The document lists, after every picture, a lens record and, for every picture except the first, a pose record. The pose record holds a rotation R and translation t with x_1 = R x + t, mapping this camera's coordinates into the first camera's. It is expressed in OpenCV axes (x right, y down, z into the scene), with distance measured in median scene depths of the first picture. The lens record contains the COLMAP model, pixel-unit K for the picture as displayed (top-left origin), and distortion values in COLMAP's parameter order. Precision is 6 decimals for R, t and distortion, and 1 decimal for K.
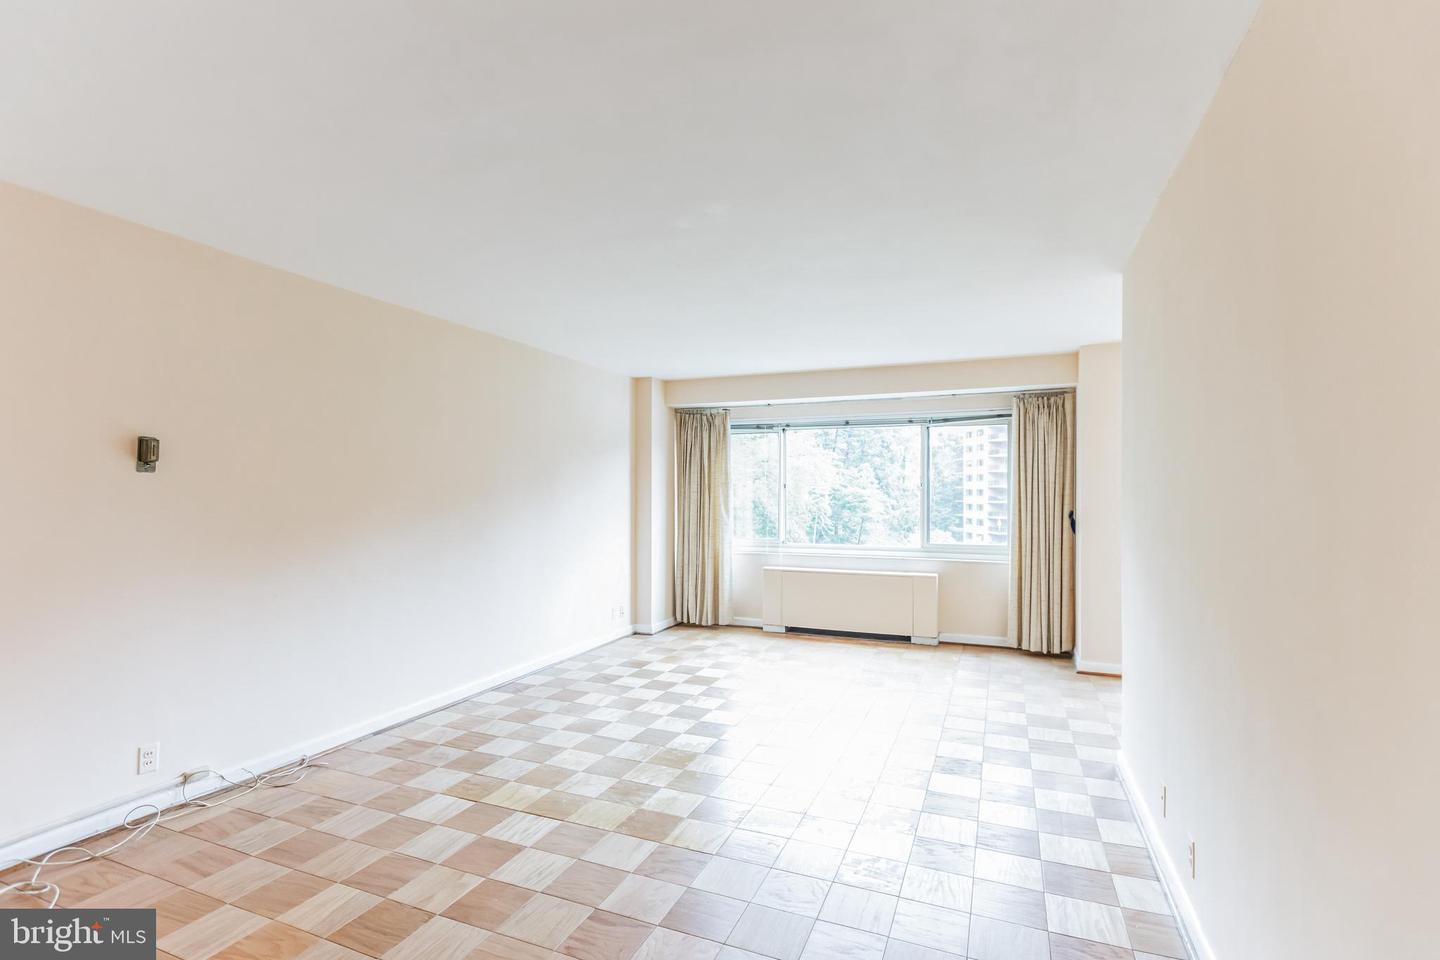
lens RADIAL K [[669.7, 0, 719.1], [0, 669.7, 473.3], [0, 0, 1]] dist [-0.001813, 0.000058]
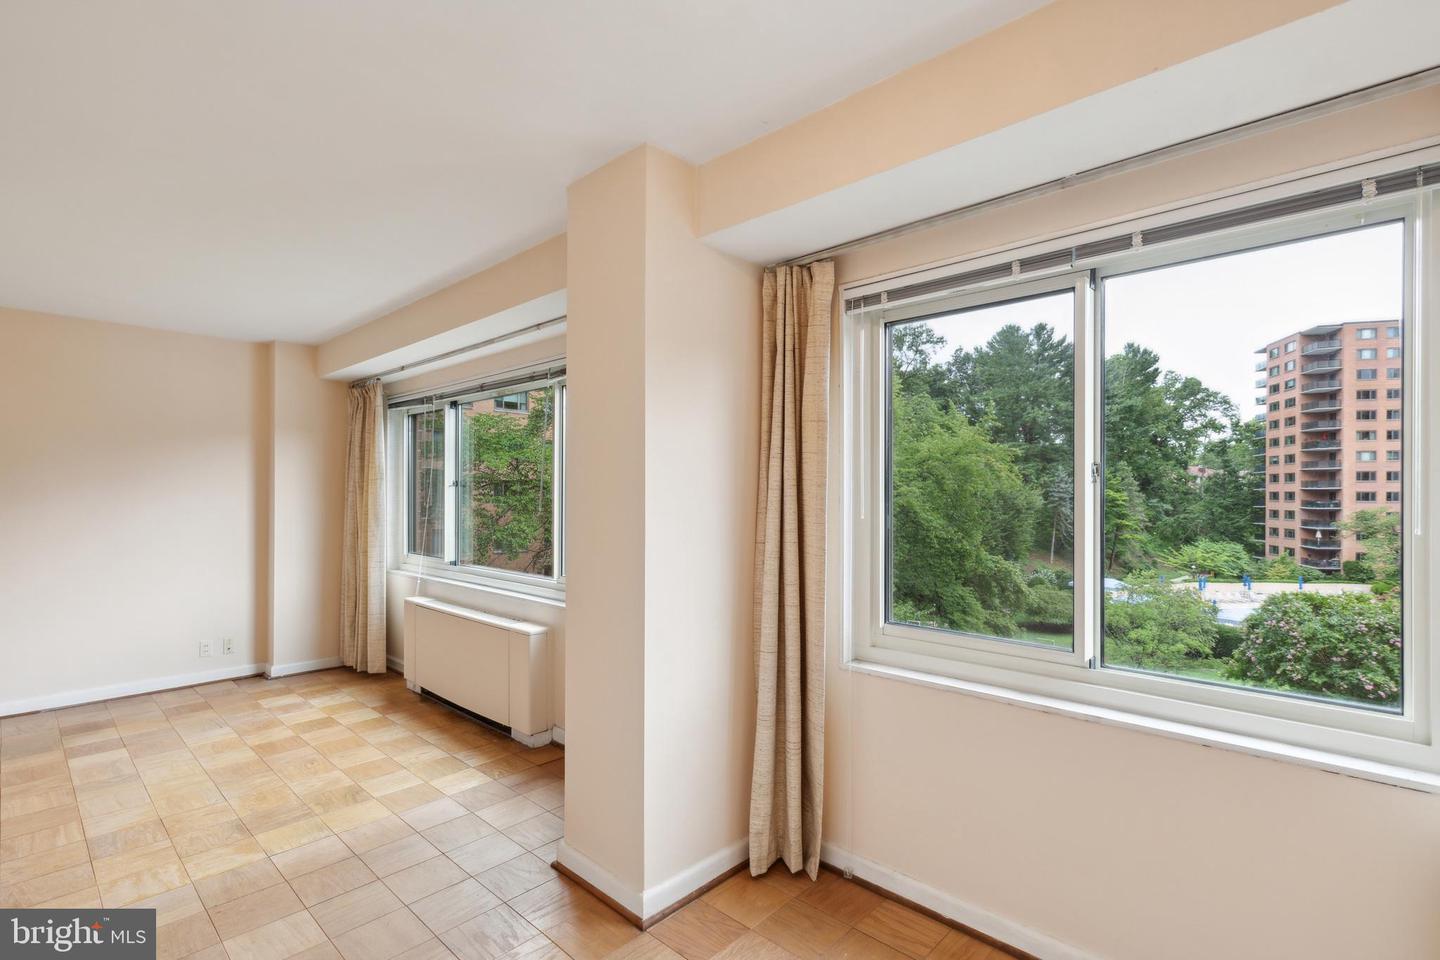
lens RADIAL K [[670.0, 0, 716.3], [0, 670.0, 494.5], [0, 0, 1]] dist [-0.001880, 0.000057]
pose [[0.939395, 0.001739, -0.342833, 0.616964], [0.007658, 0.999631, 0.026053, 0.015003], [0.342752, -0.027099, 0.939035, 0.435957]]
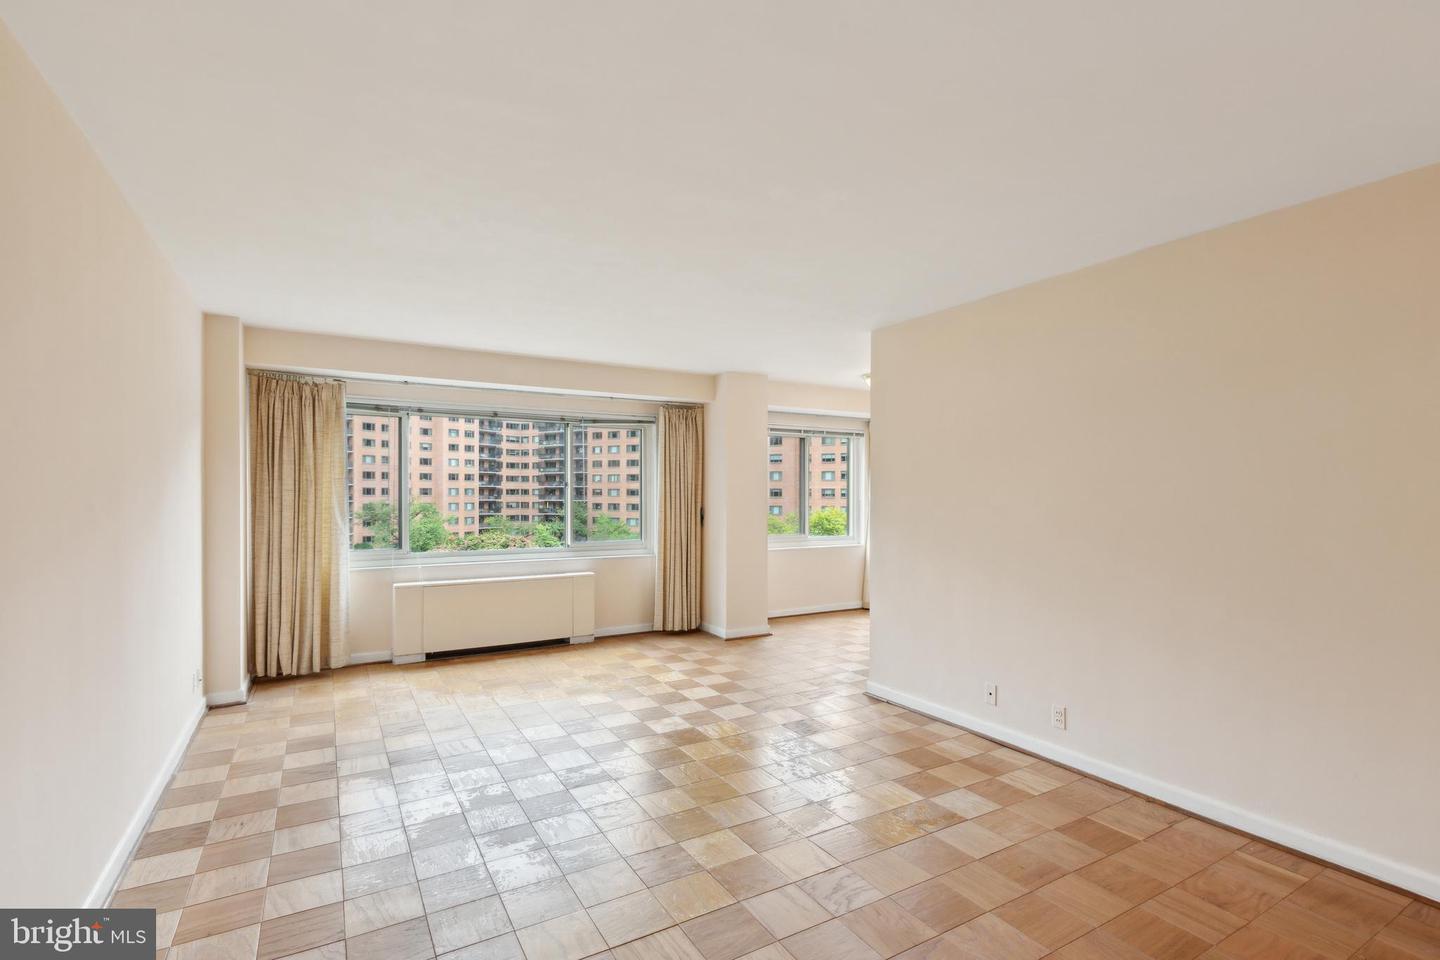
lens RADIAL K [[670.0, 0, 716.3], [0, 670.0, 494.5], [0, 0, 1]] dist [-0.001880, 0.000057]
pose [[0.603691, -0.001619, 0.797217, -0.329112], [-0.024733, 0.999479, 0.020759, 0.005719], [-0.796835, -0.032249, 0.603336, 0.211951]]
